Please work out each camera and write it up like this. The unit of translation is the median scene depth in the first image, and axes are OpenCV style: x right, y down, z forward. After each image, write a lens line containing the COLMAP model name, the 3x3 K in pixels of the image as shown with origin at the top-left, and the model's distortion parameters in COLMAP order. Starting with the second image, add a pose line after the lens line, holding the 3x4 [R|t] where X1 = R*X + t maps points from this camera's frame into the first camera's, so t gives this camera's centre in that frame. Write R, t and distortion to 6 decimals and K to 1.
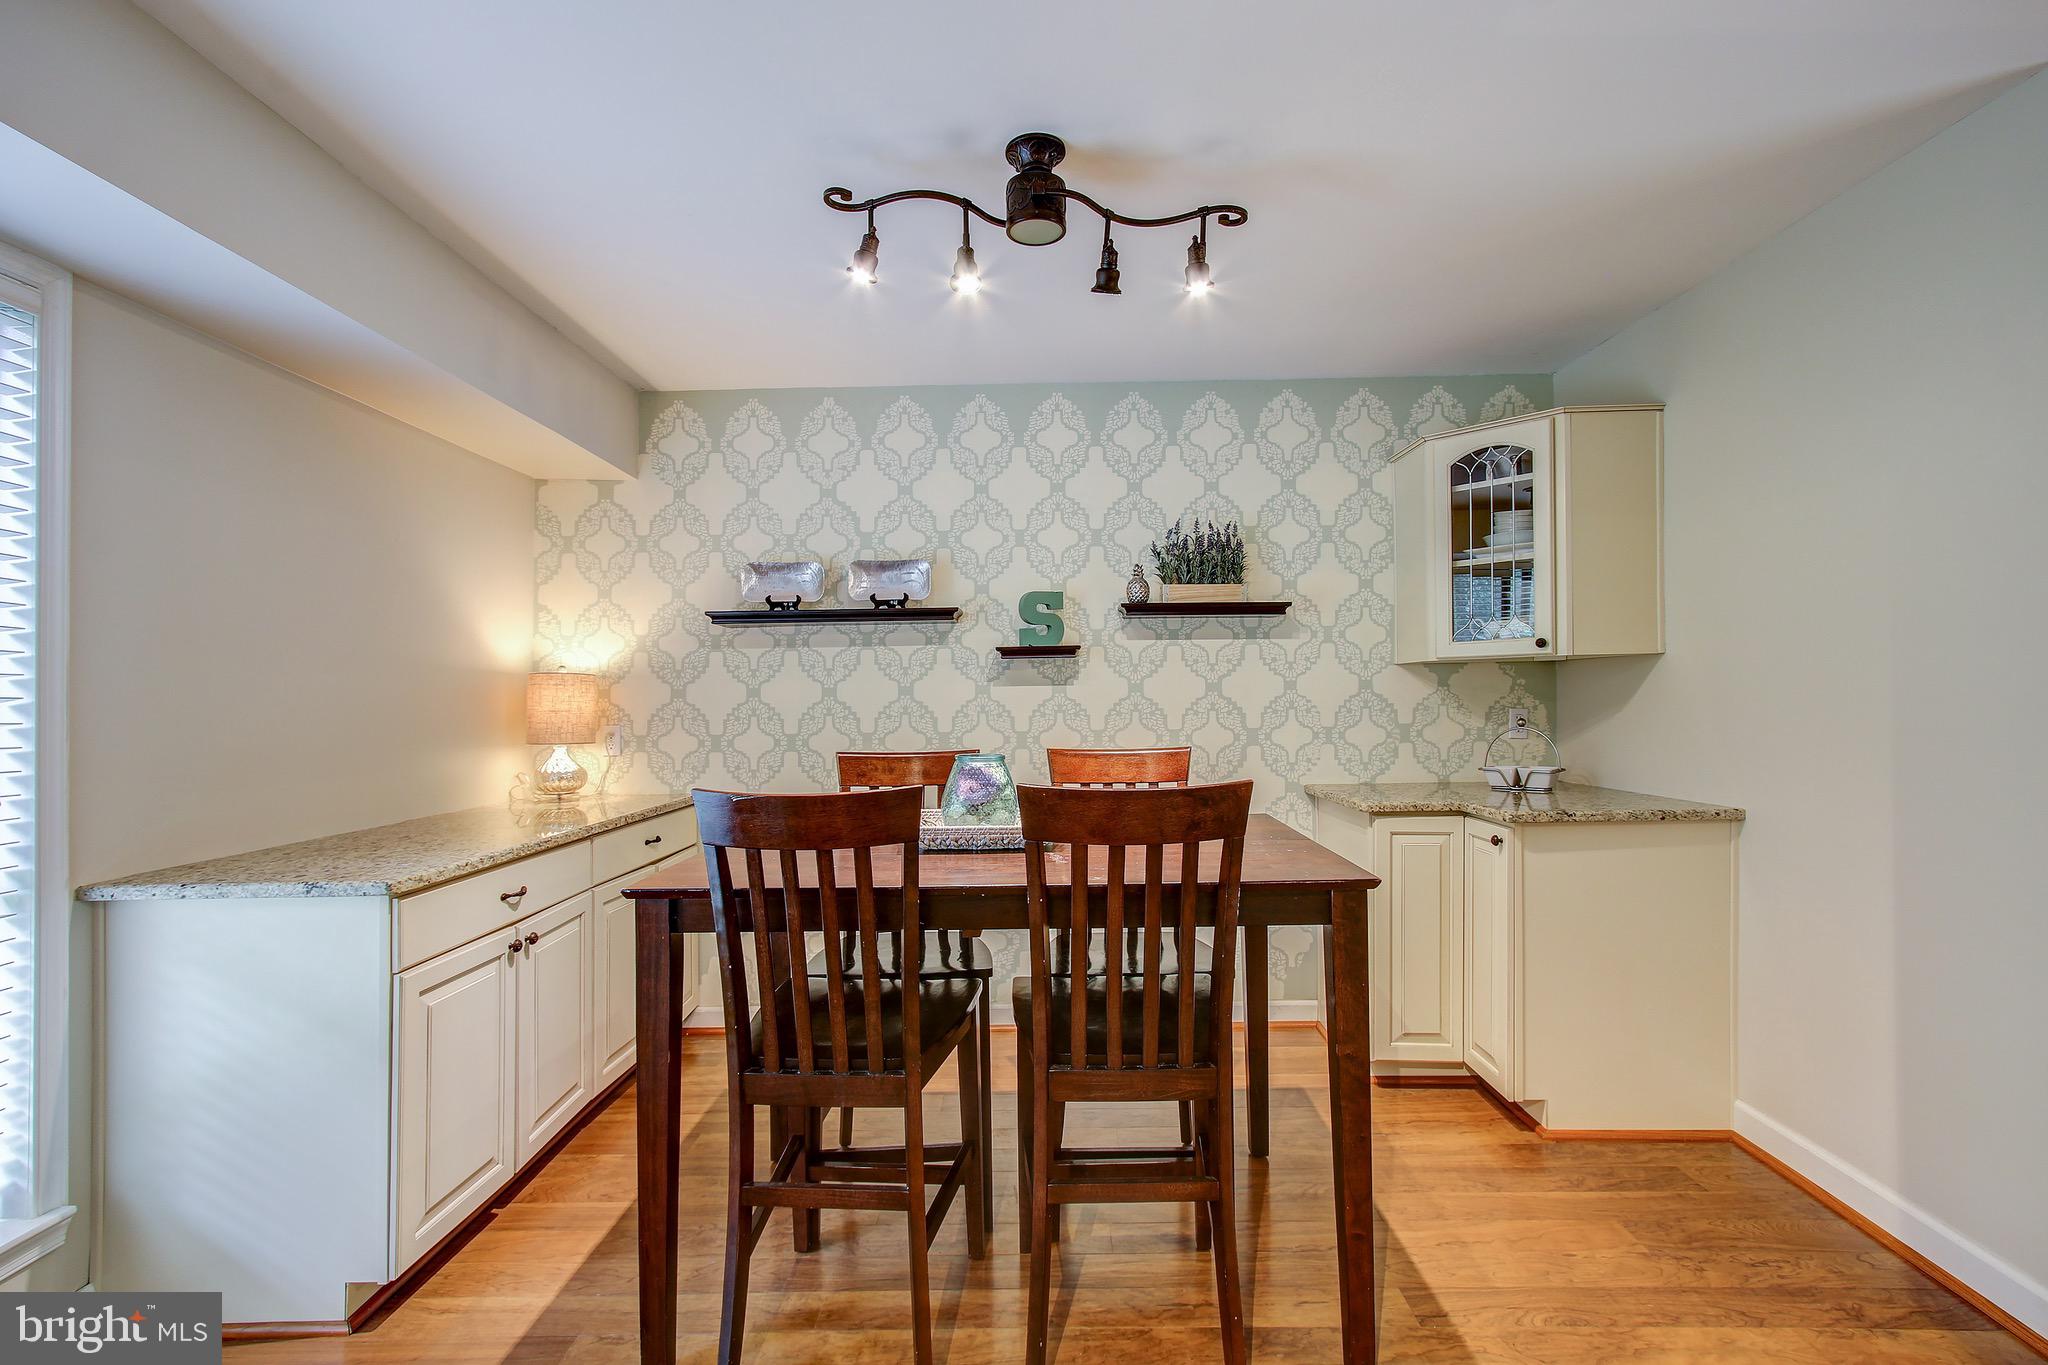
lens RADIAL K [[942.7, 0, 1037.8], [0, 942.7, 687.3], [0, 0, 1]] dist [-0.012416, 0.004475]
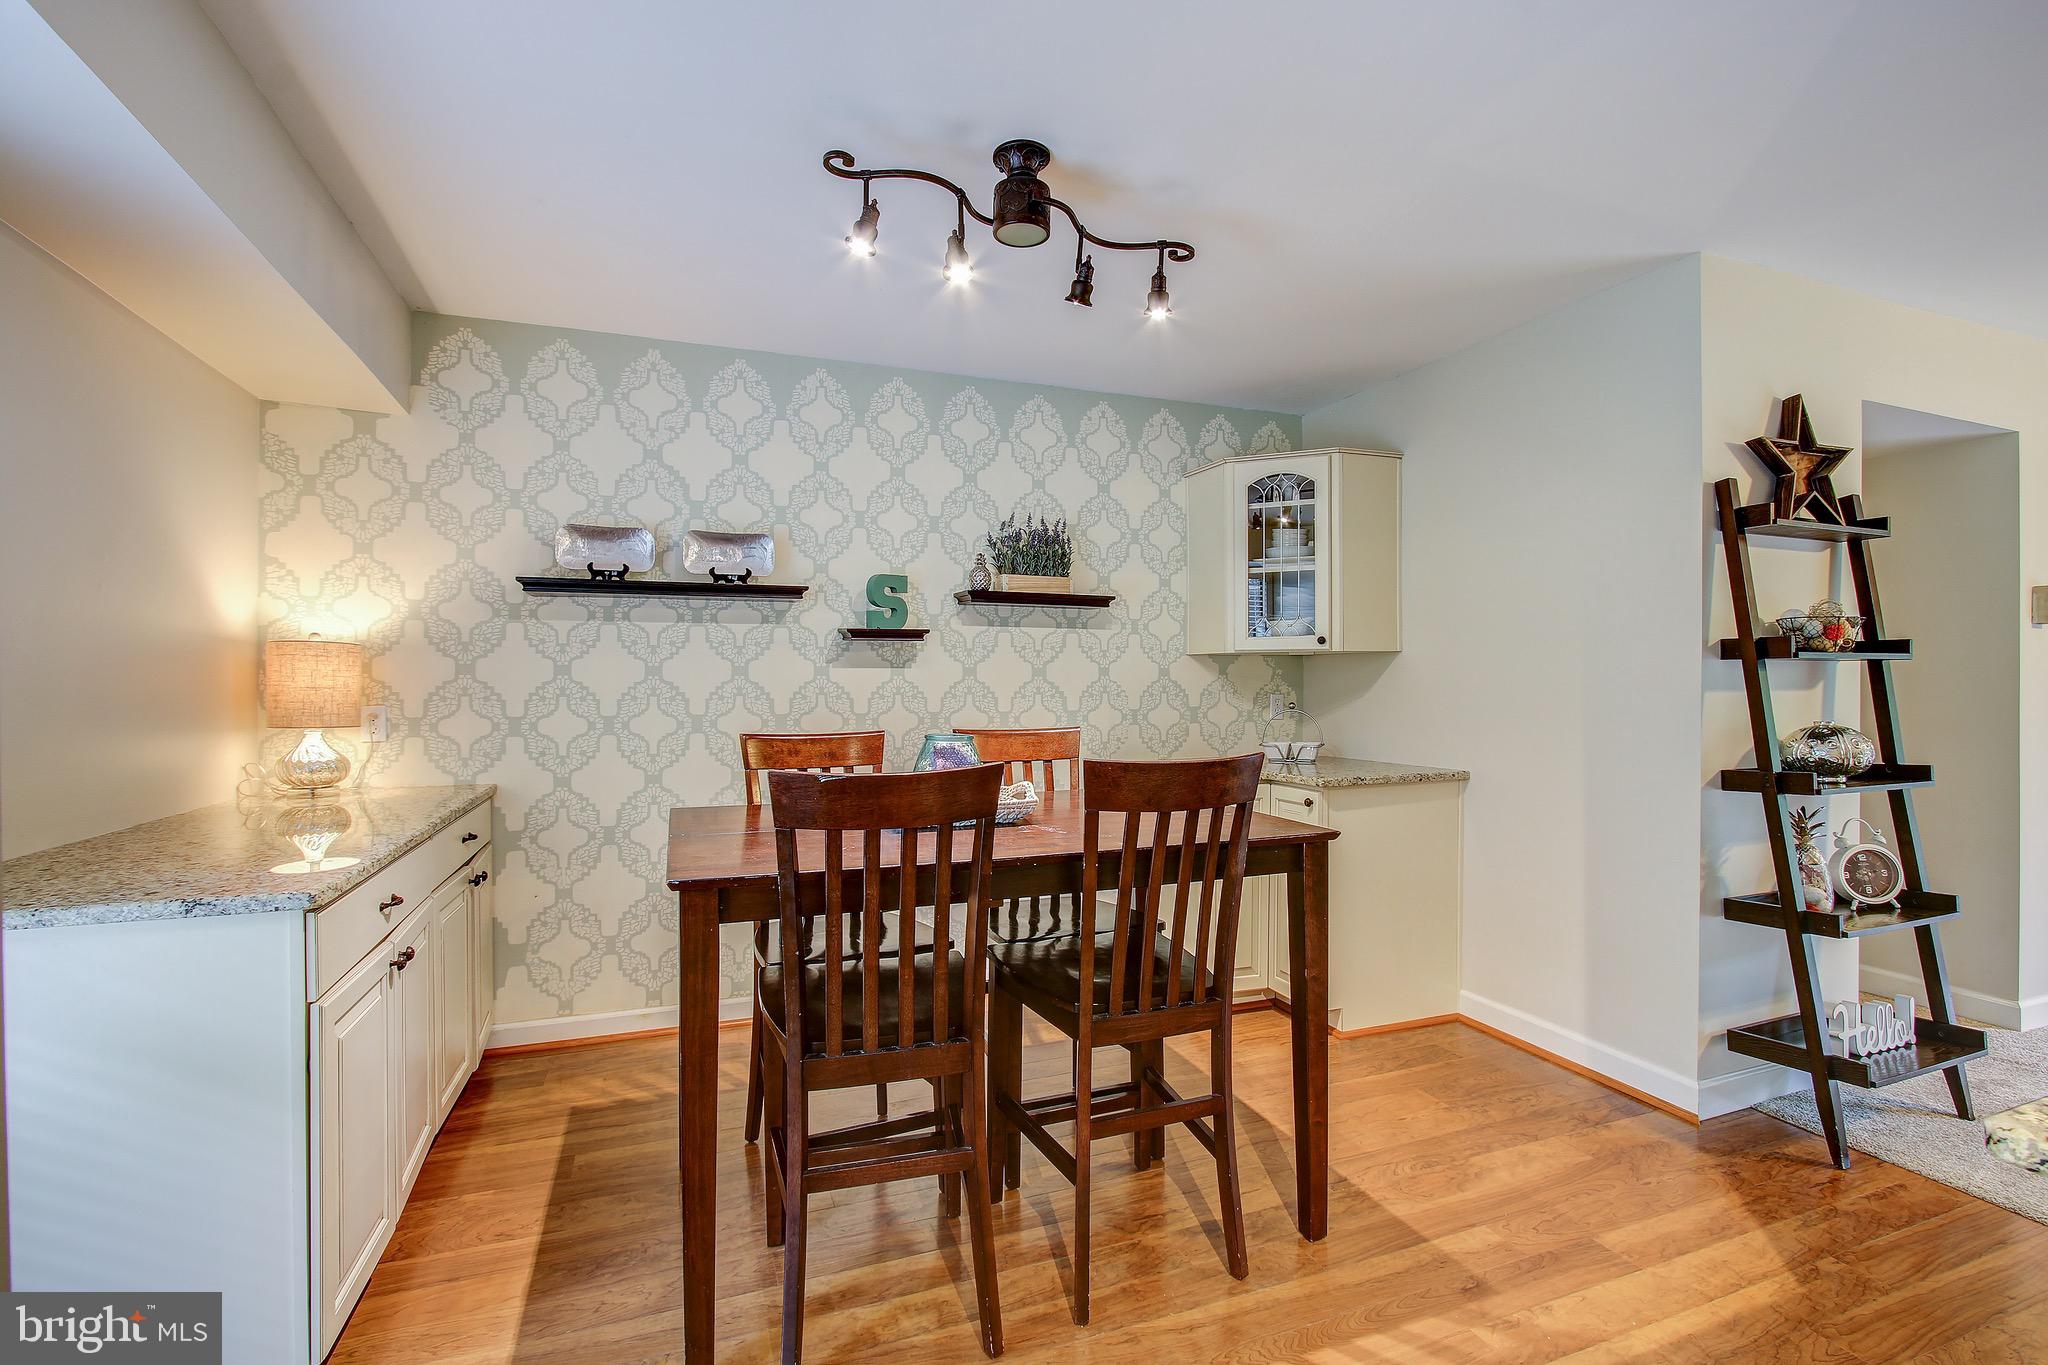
lens RADIAL K [[942.7, 0, 1024.3], [0, 942.7, 694.5], [0, 0, 1]] dist [-0.012416, 0.004475]
pose [[0.926368, 0.007074, 0.376552, -0.241001], [-0.016010, 0.999659, 0.020606, 0.003468], [-0.376278, -0.025118, 0.926166, 0.009953]]
